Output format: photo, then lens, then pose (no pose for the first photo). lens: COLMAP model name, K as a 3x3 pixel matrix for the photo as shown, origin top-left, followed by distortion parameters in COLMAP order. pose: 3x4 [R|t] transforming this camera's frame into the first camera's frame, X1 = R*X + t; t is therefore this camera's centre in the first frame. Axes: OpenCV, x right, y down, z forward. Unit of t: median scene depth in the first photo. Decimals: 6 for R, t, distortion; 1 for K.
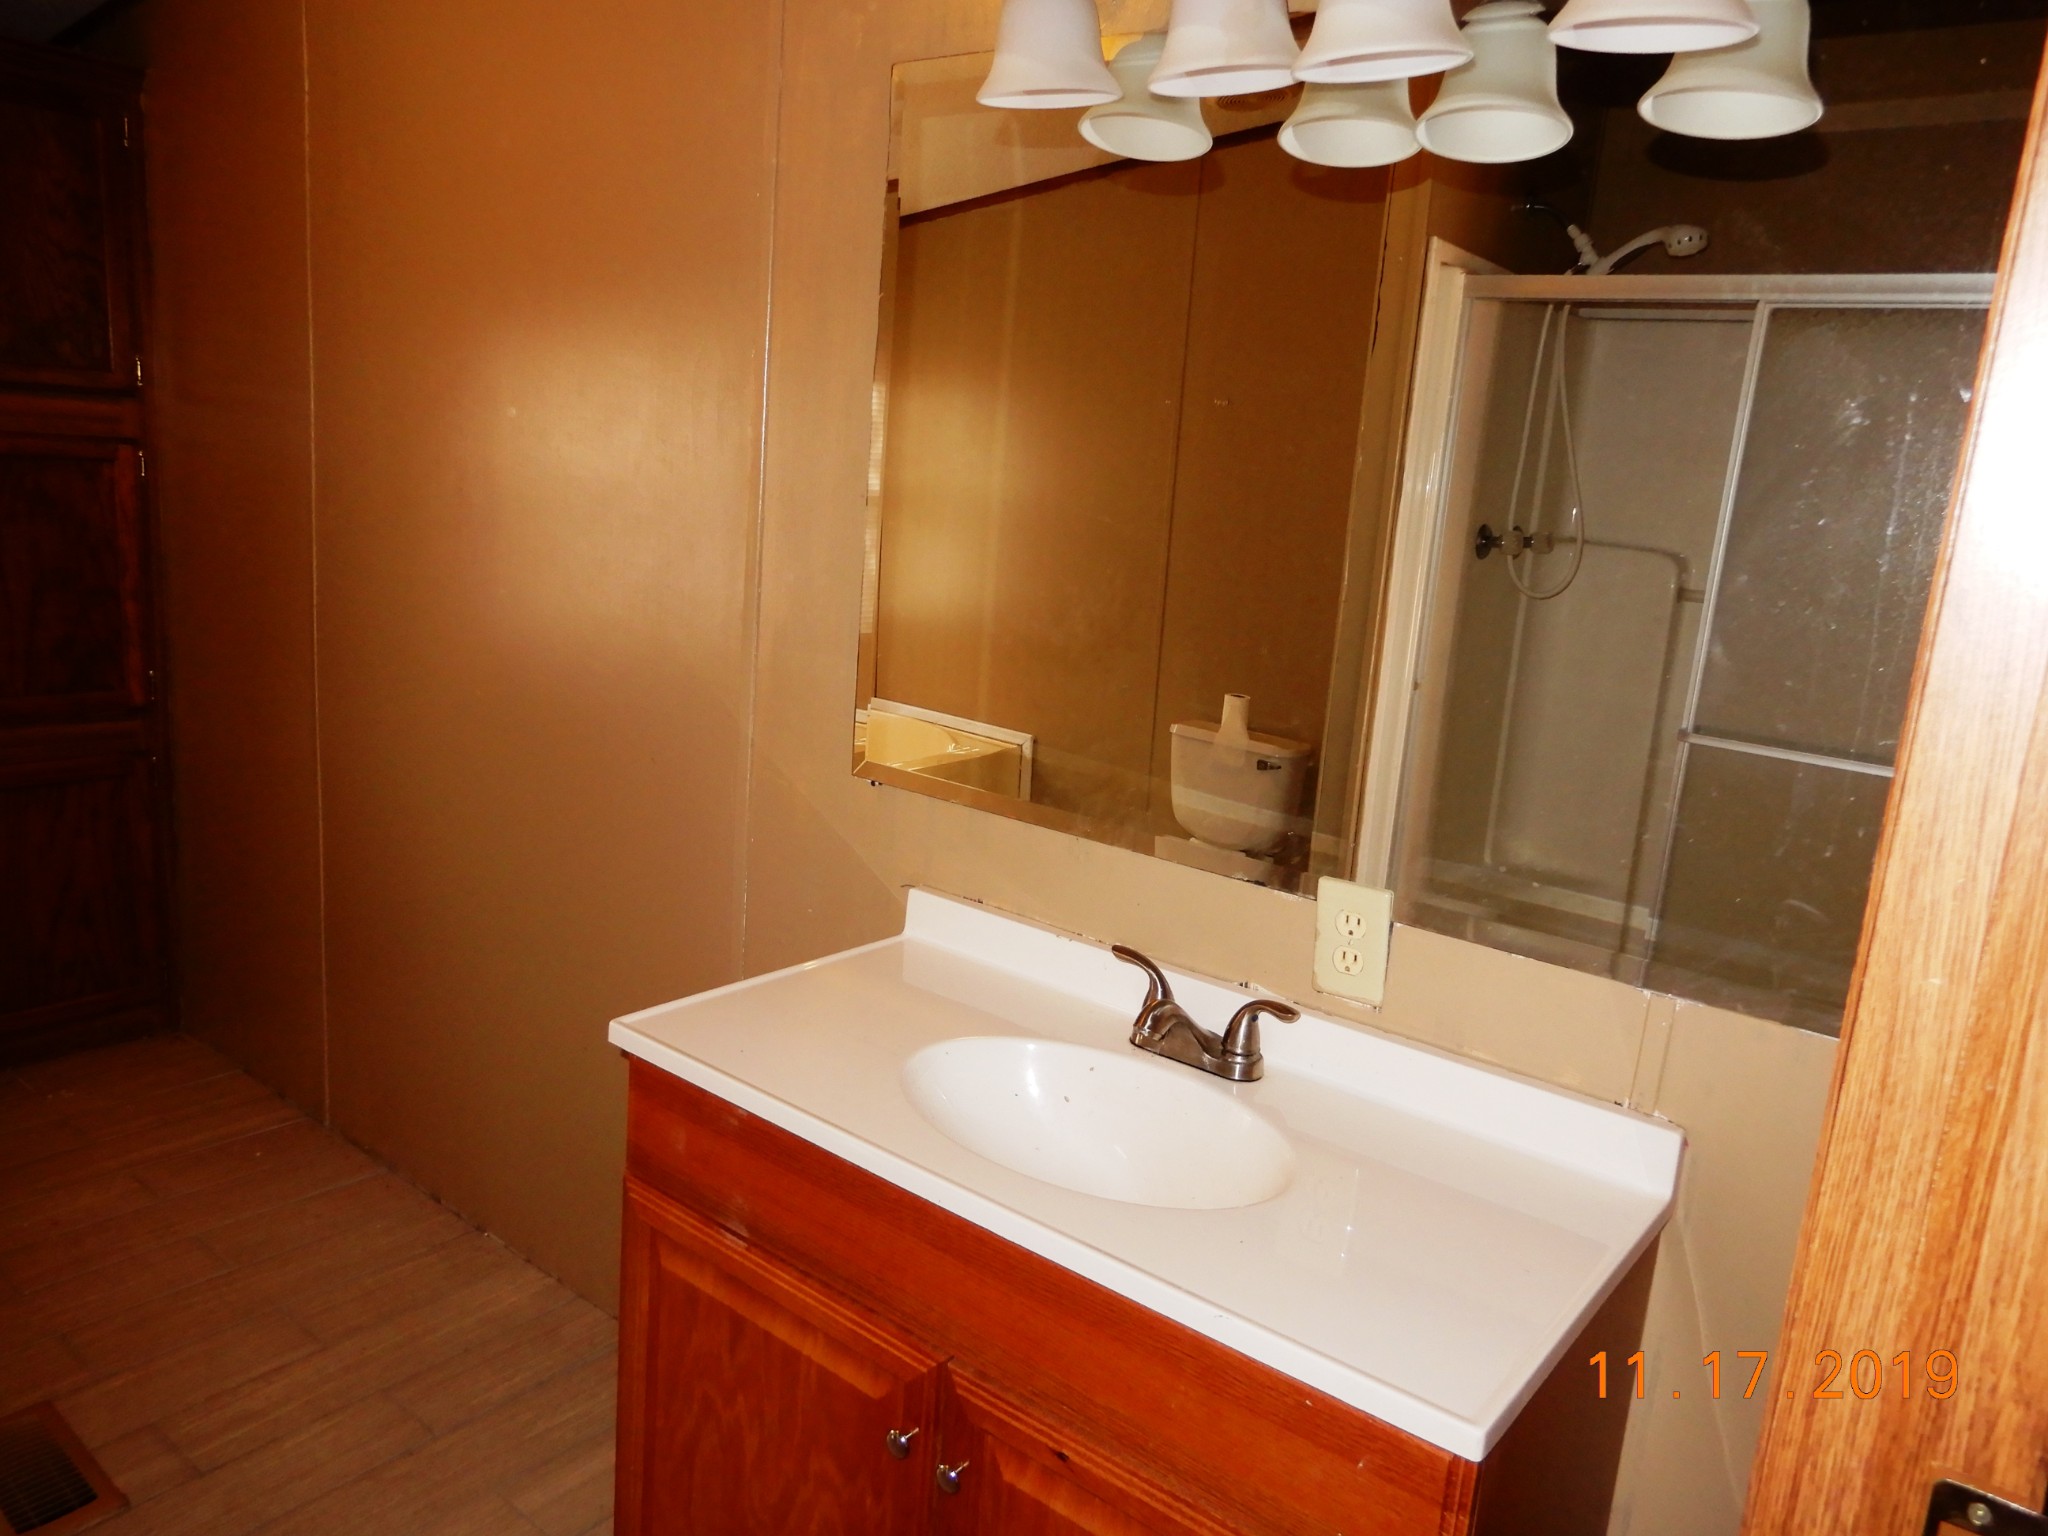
lens RADIAL K [[1465.3, 0, 1025.8], [0, 1465.3, 770.6], [0, 0, 1]] dist [0.007631, 0.008218]
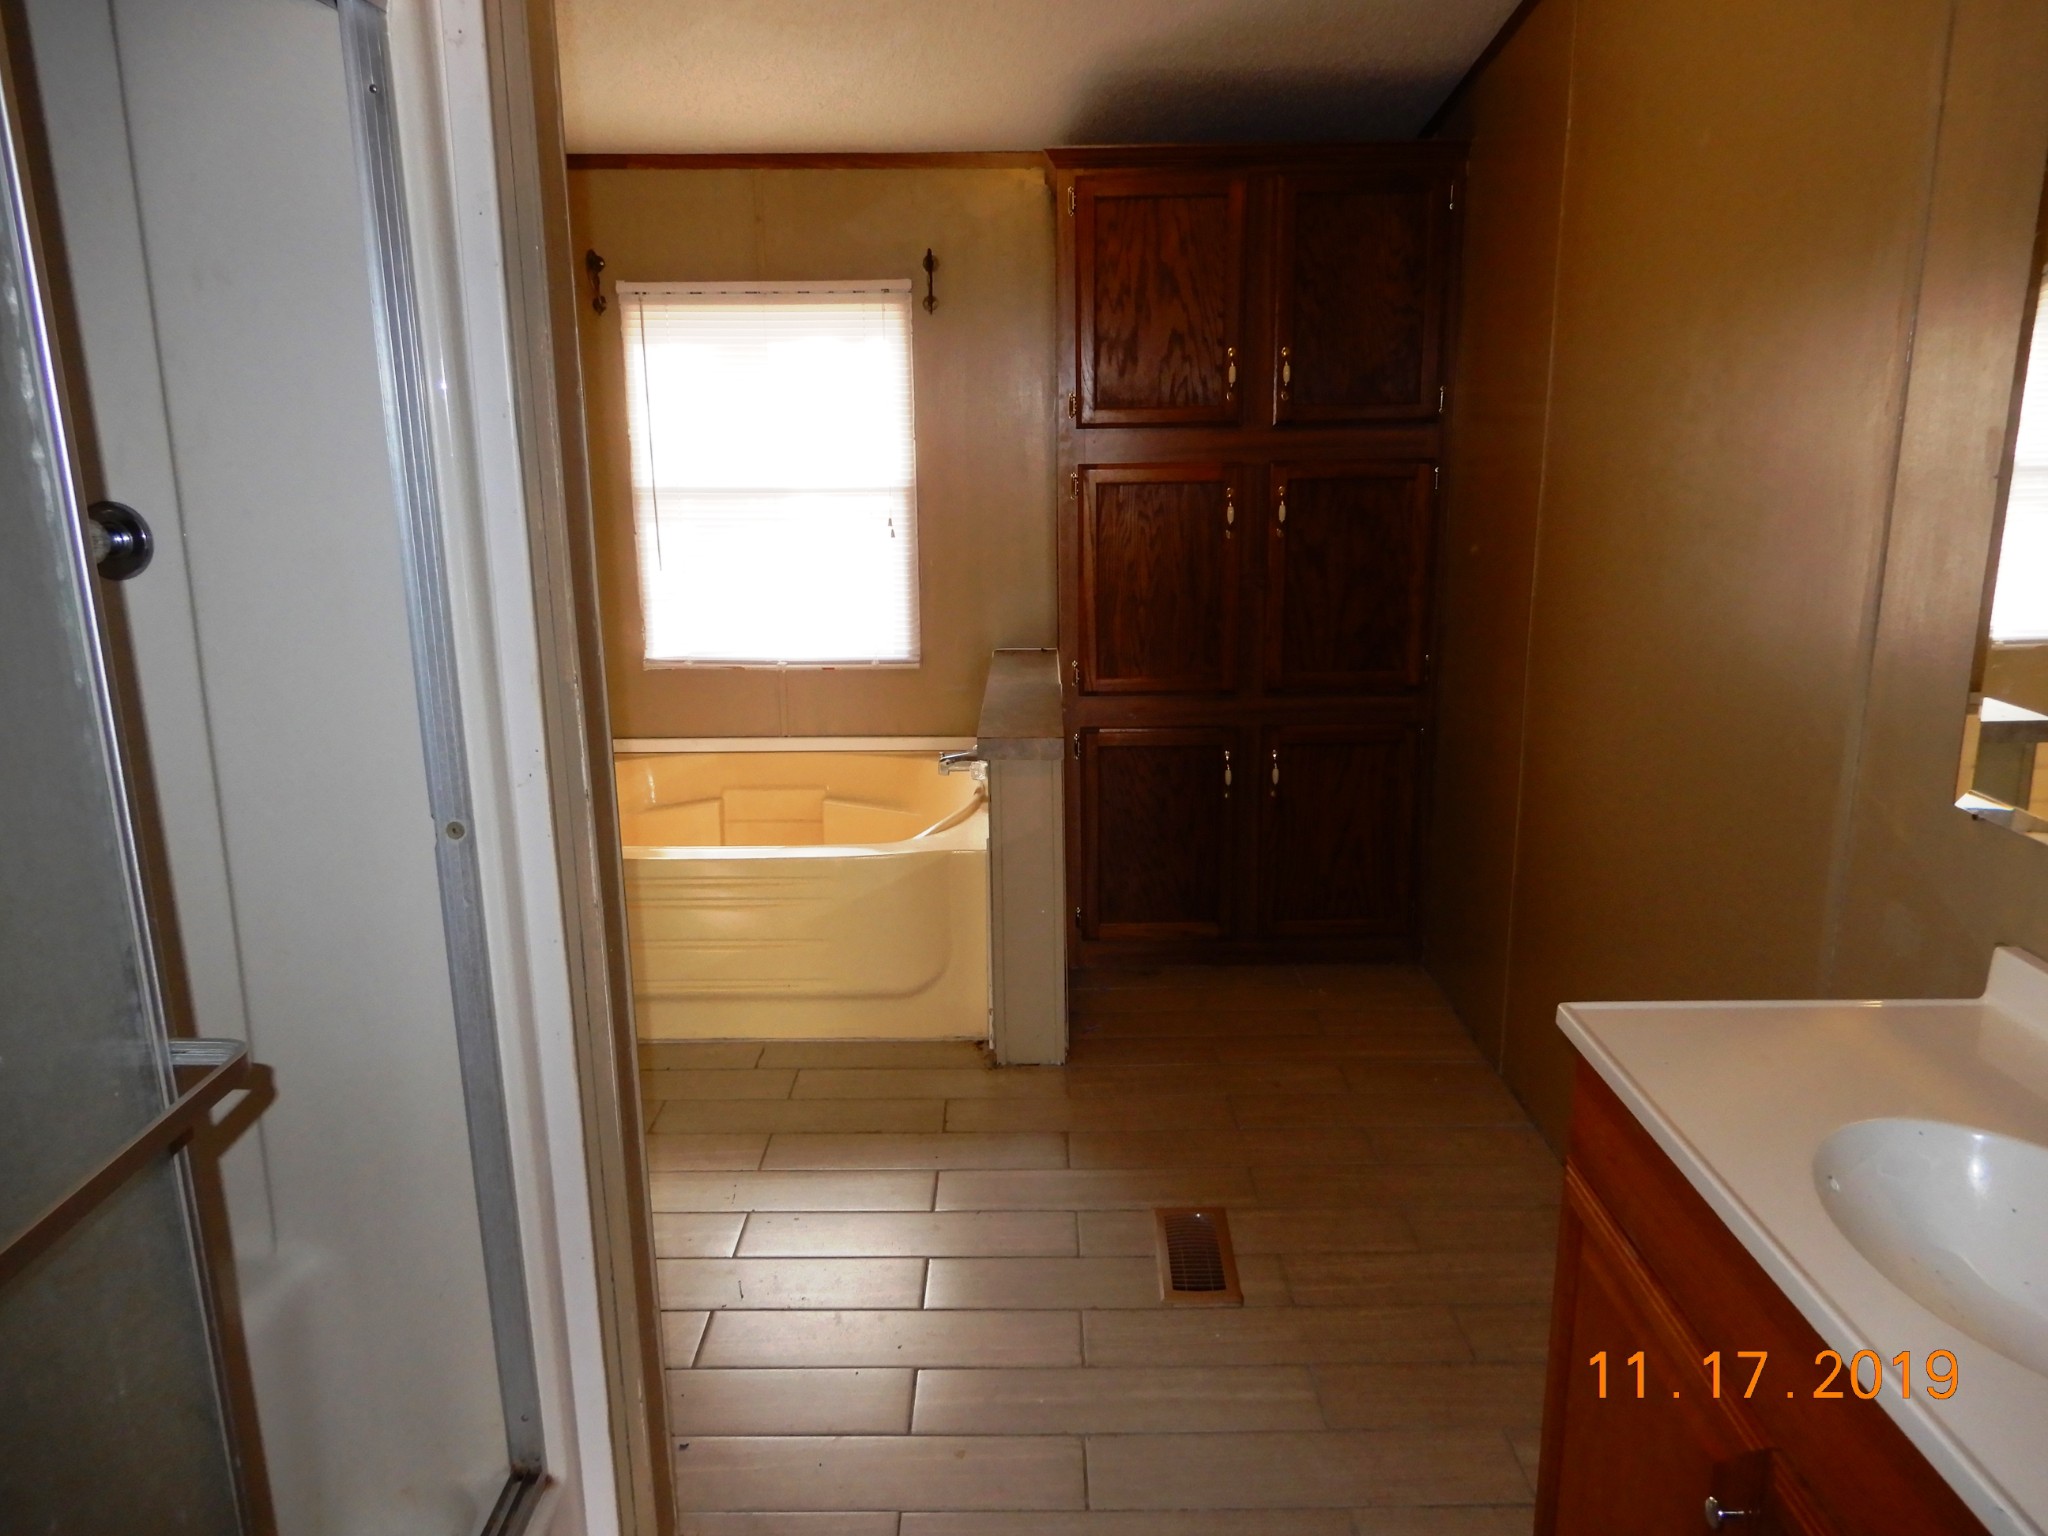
lens RADIAL K [[1465.3, 0, 1026.1], [0, 1465.3, 766.2], [0, 0, 1]] dist [0.007631, 0.008218]
pose [[0.615574, 0.098873, -0.781852, 0.142368], [-0.099142, 0.993932, 0.047636, -0.004004], [0.781818, 0.048191, 0.621641, 0.028399]]
